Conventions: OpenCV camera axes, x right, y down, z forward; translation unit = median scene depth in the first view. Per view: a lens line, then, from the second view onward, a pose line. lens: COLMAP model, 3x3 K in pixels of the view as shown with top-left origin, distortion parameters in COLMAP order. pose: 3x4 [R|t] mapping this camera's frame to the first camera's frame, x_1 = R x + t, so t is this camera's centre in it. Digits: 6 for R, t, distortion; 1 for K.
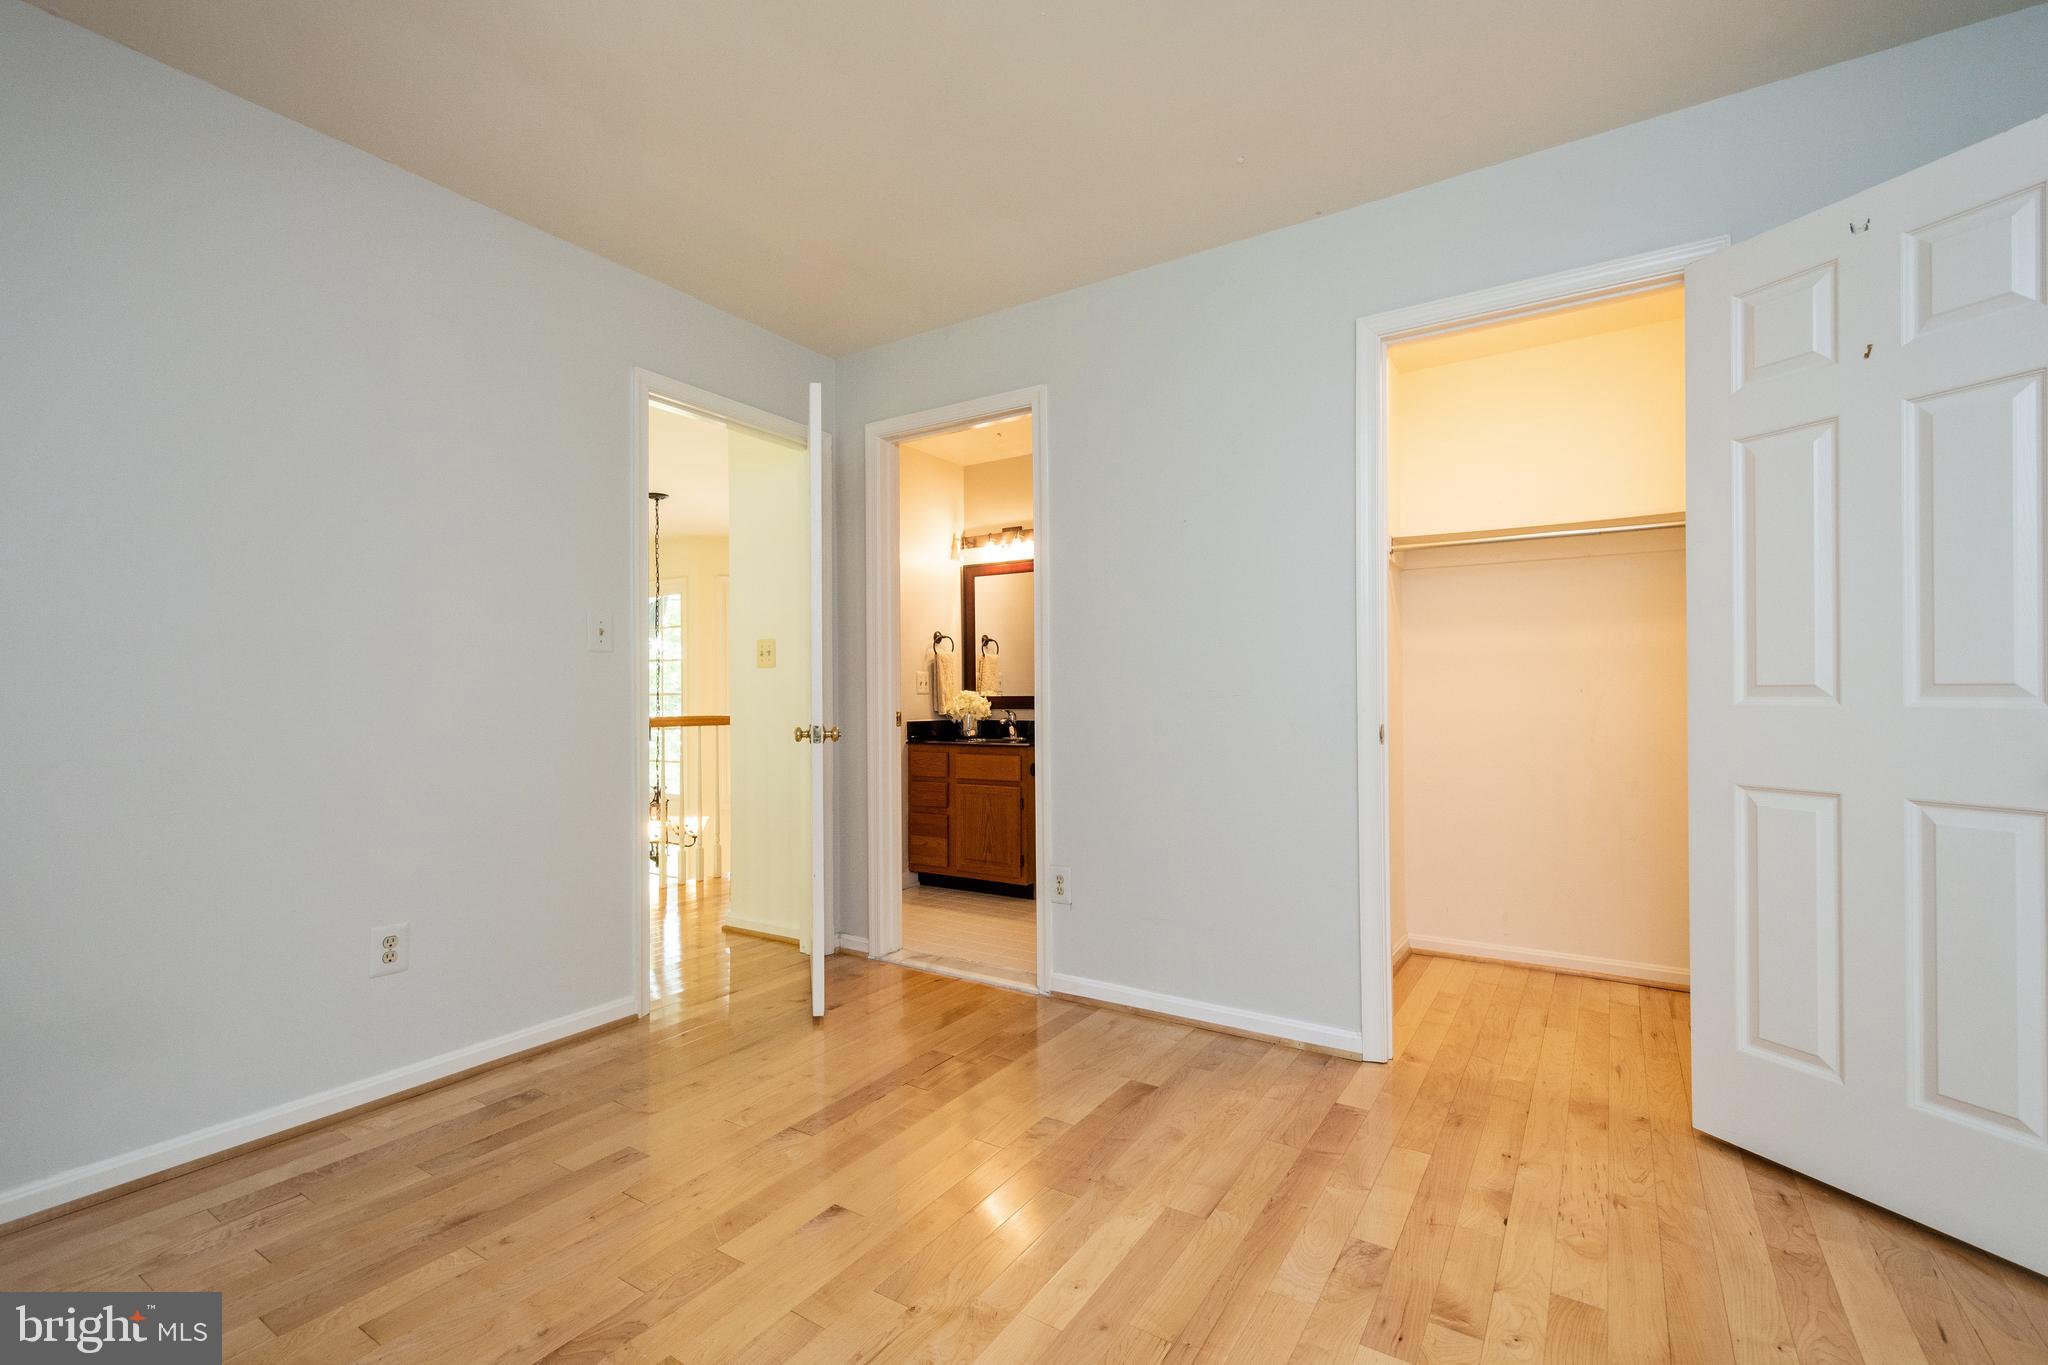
lens RADIAL K [[897.5, 0, 1030.9], [0, 897.5, 681.1], [0, 0, 1]] dist [0.019426, -0.005963]
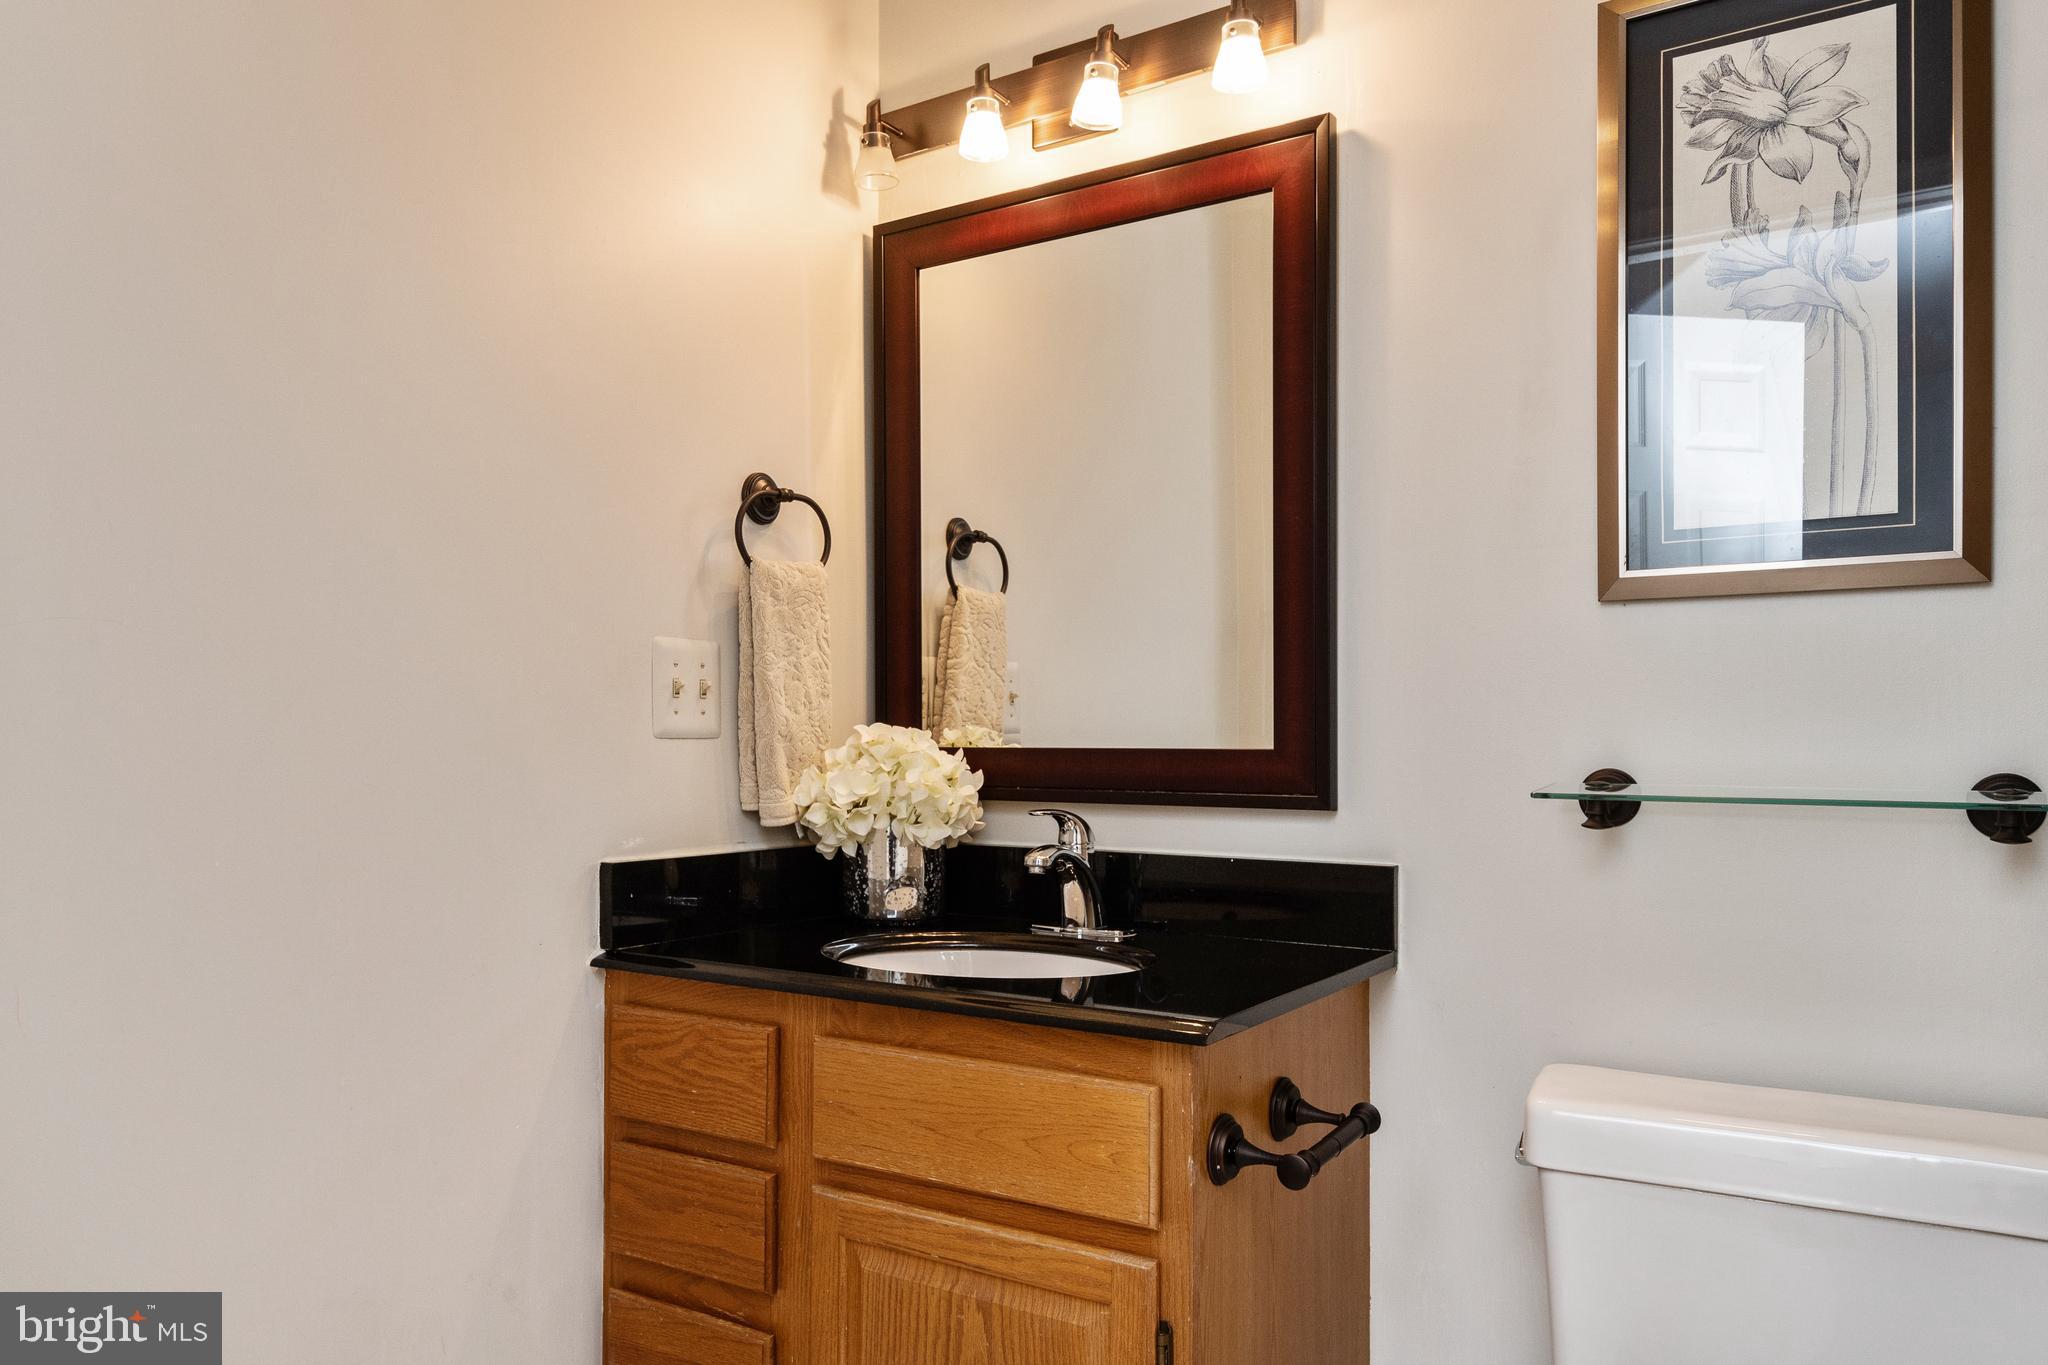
lens RADIAL K [[1427.1, 0, 1018.6], [0, 1427.1, 694.0], [0, 0, 1]] dist [0.006761, 0.000613]
pose [[0.999977, 0.006805, 0.000002, -0.035384], [-0.006804, 0.999853, -0.015733, 0.008325], [-0.000109, 0.015732, 0.999876, 0.623494]]
